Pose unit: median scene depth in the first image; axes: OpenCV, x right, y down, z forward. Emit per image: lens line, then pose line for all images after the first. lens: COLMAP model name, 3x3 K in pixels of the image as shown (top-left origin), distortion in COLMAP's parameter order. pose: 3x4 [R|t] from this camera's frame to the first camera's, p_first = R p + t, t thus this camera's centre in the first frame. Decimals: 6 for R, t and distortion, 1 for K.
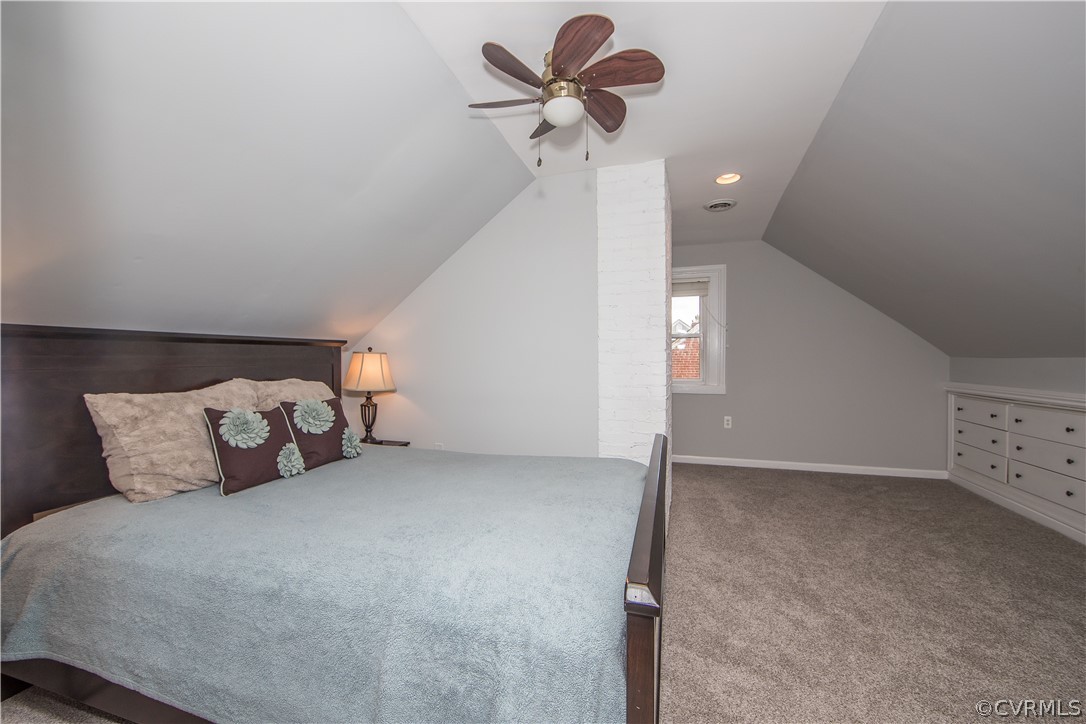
lens RADIAL K [[437.3, 0, 534.7], [0, 437.3, 359.1], [0, 0, 1]] dist [-0.003269, -0.000611]
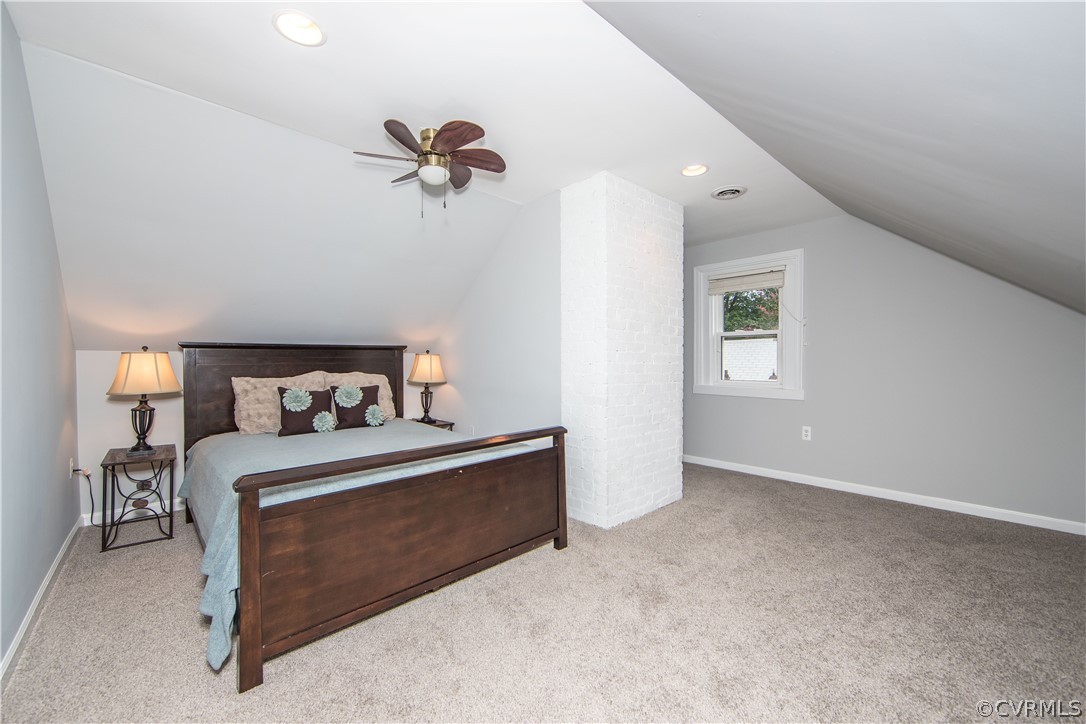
lens RADIAL K [[437.3, 0, 539.2], [0, 437.3, 357.1], [0, 0, 1]] dist [-0.003269, -0.000611]
pose [[0.865444, -0.001877, -0.501002, 0.744520], [-0.000126, 0.999992, -0.003964, -0.000737], [0.501006, 0.003493, 0.865437, 0.004593]]
